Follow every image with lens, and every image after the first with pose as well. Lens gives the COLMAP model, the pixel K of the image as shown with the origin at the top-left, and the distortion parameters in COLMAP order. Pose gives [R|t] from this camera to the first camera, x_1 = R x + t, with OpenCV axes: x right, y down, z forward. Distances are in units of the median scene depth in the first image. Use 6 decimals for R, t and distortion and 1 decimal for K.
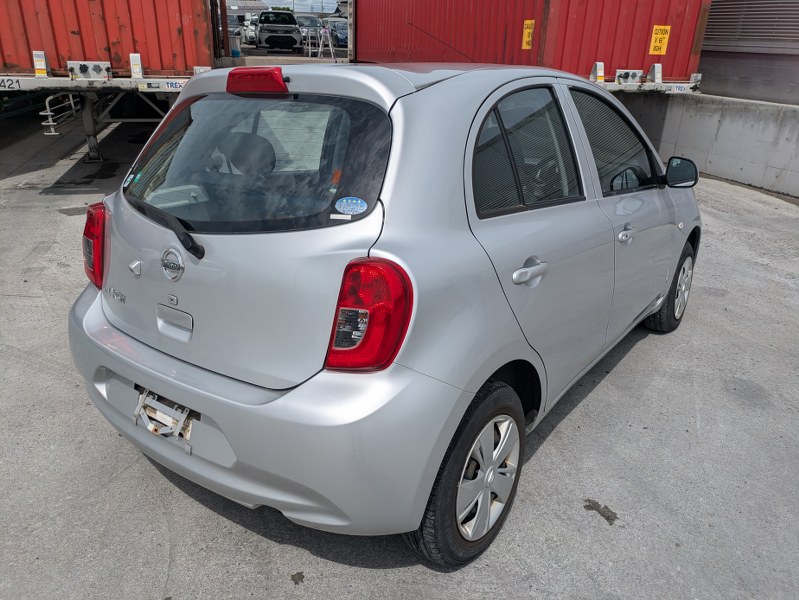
lens RADIAL K [[596.2, 0, 402.7], [0, 596.2, 301.3], [0, 0, 1]] dist [0.020574, -0.013035]
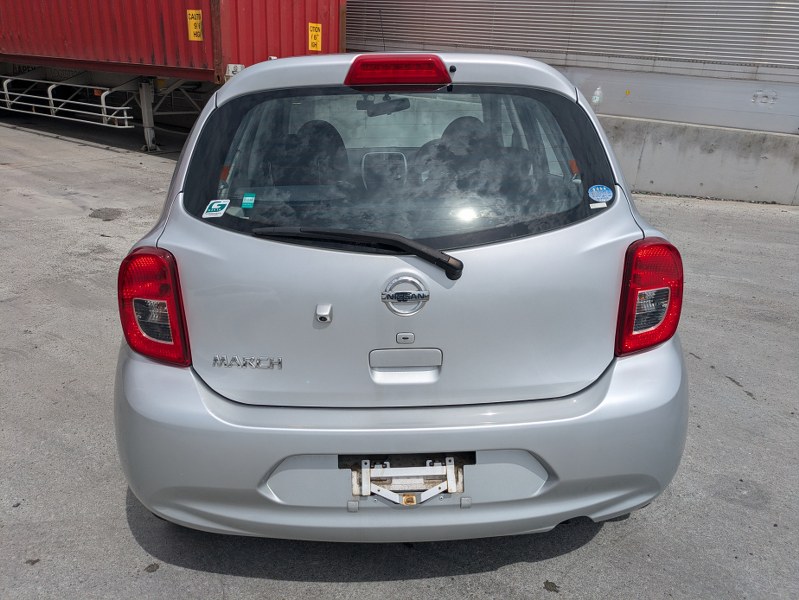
lens RADIAL K [[596.2, 0, 393.6], [0, 596.2, 295.6], [0, 0, 1]] dist [0.020574, -0.013035]
pose [[0.784214, -0.213964, 0.582432, -0.190303], [0.213845, 0.974355, 0.070011, -0.026455], [-0.582476, 0.069647, 0.809859, 0.076256]]
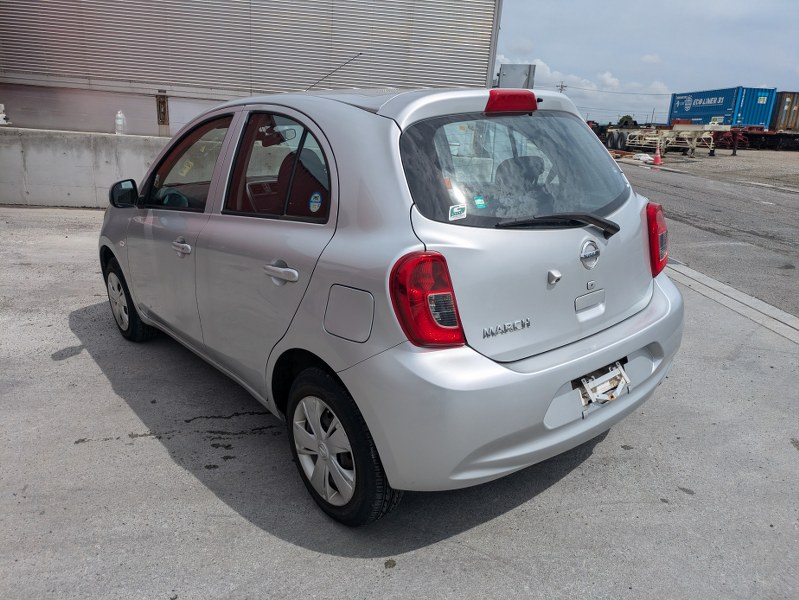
lens RADIAL K [[596.2, 0, 385.8], [0, 596.2, 295.5], [0, 0, 1]] dist [0.020574, -0.013035]
pose [[0.246840, -0.285483, 0.926051, -0.345165], [0.340804, 0.920148, 0.192822, -0.075613], [-0.907151, 0.268005, 0.324423, 0.217928]]
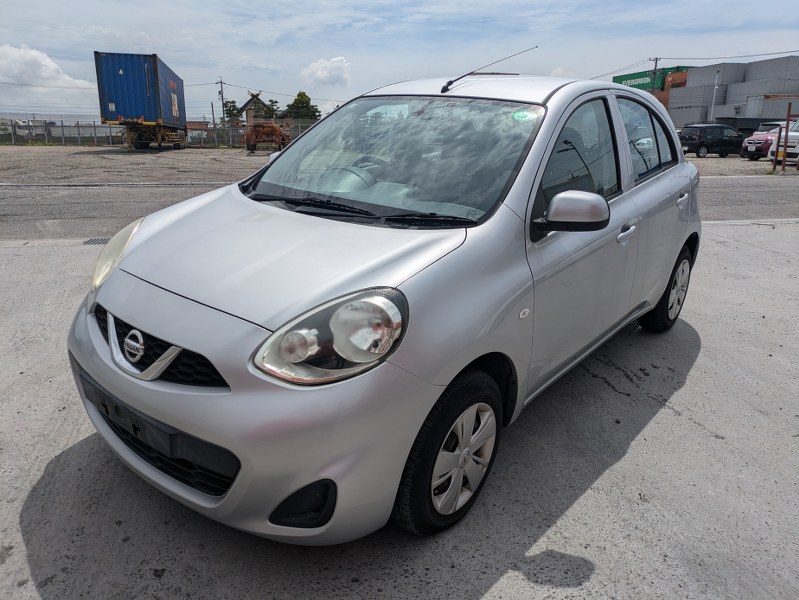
lens RADIAL K [[596.2, 0, 396.6], [0, 596.2, 298.0], [0, 0, 1]] dist [0.020574, -0.013035]
pose [[-0.998117, -0.045254, 0.041408, 0.074058], [-0.009749, 0.783512, 0.621300, -0.260025], [-0.060560, 0.619726, -0.782478, 0.734332]]
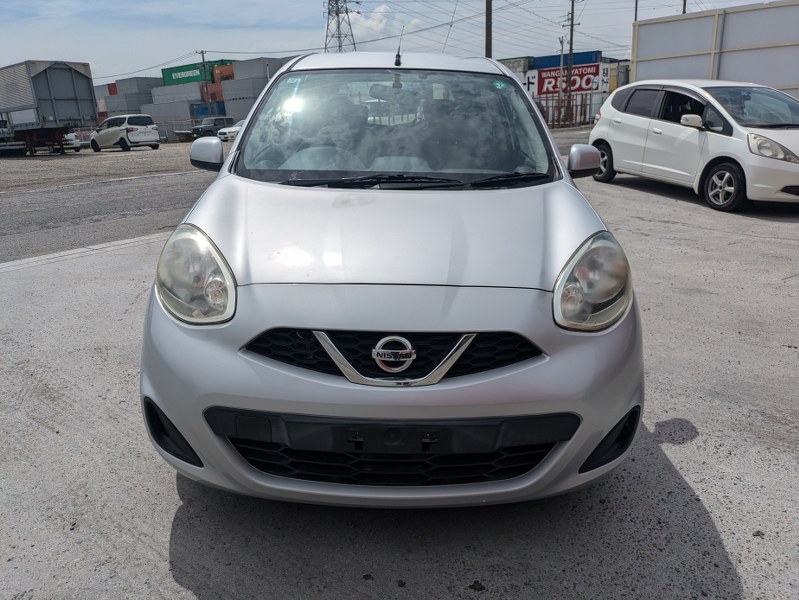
lens RADIAL K [[596.2, 0, 403.5], [0, 596.2, 302.2], [0, 0, 1]] dist [0.020574, -0.013035]
pose [[-0.796678, 0.183334, -0.575928, 0.292589], [-0.217547, 0.802038, 0.556244, -0.222823], [0.563895, 0.568439, -0.599082, 0.679102]]
